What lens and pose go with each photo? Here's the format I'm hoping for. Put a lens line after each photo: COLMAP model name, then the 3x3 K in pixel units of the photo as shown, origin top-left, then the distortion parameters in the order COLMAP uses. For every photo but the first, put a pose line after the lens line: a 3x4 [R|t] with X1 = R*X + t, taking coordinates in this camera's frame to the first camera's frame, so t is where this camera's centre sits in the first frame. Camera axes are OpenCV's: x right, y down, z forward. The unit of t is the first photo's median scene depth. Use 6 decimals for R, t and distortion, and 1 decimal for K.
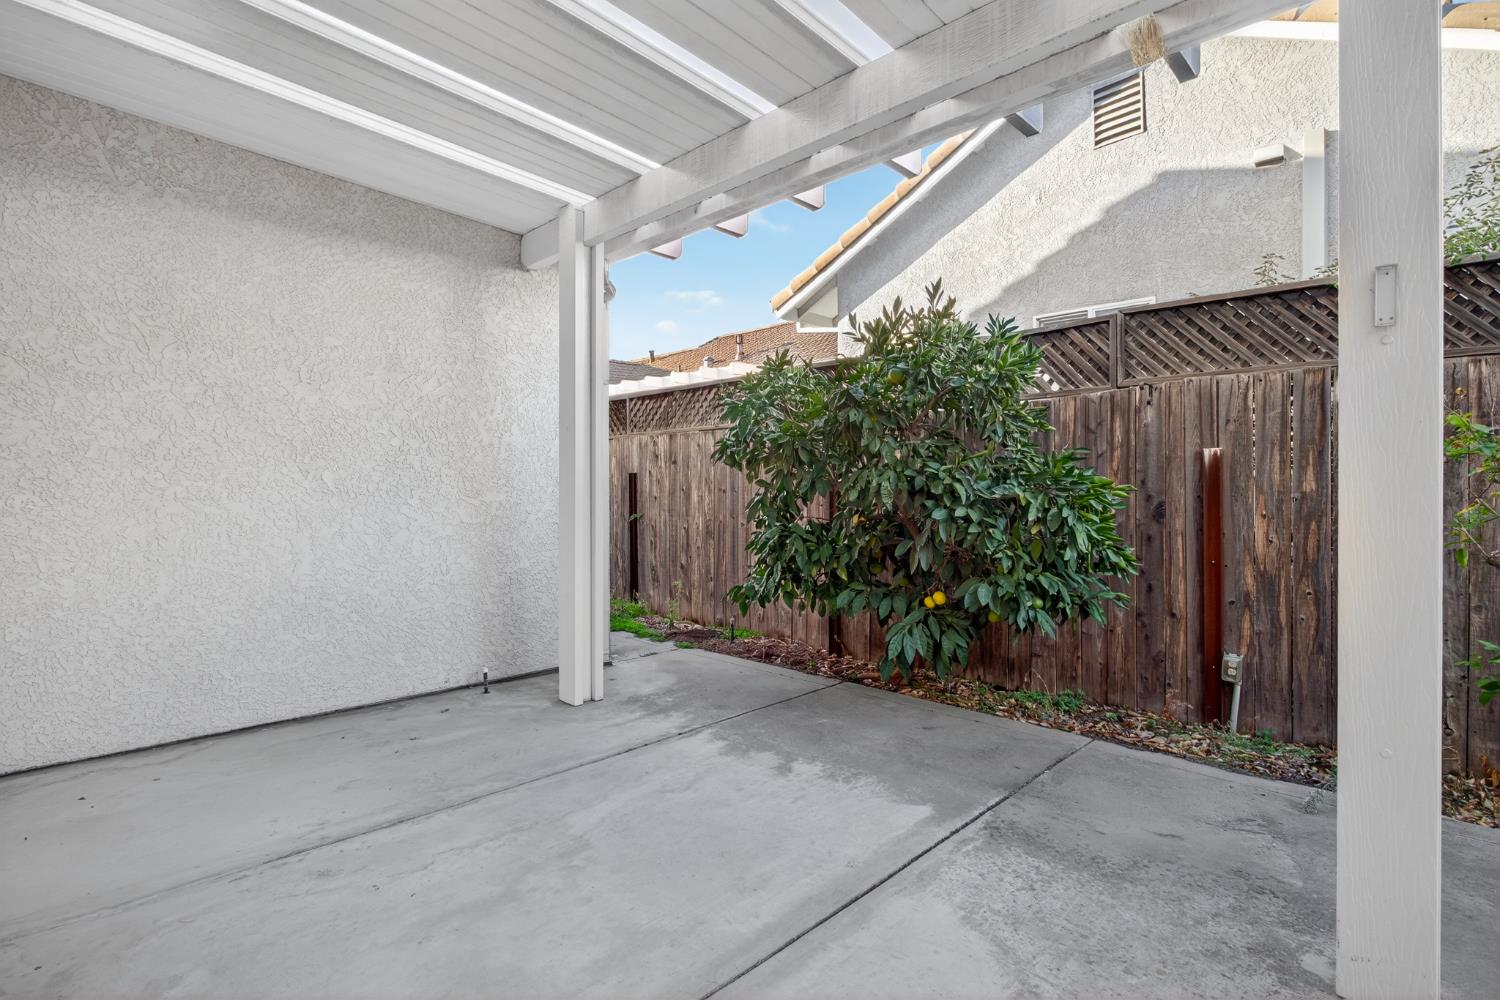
lens RADIAL K [[713.5, 0, 744.6], [0, 713.5, 499.0], [0, 0, 1]] dist [-0.010620, 0.001682]
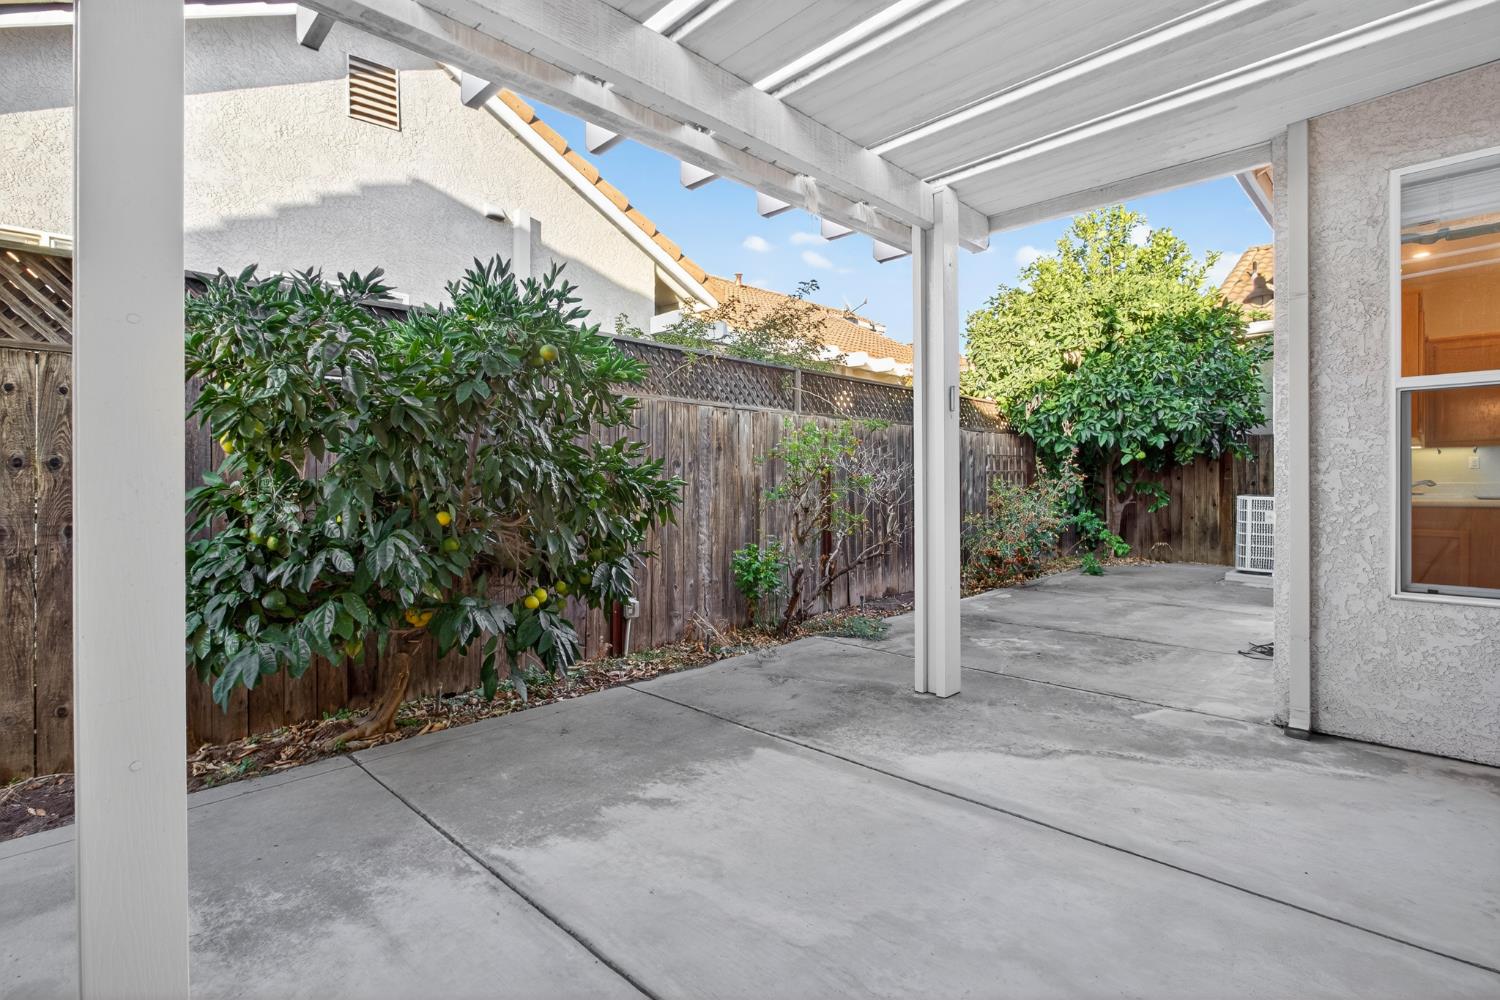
lens RADIAL K [[713.5, 0, 740.1], [0, 713.5, 475.4], [0, 0, 1]] dist [-0.010620, 0.001682]
pose [[0.013976, 0.003282, 0.999897, -0.790343], [0.017279, 0.999844, -0.003524, -0.010613], [-0.999753, 0.017327, 0.013917, 0.868930]]
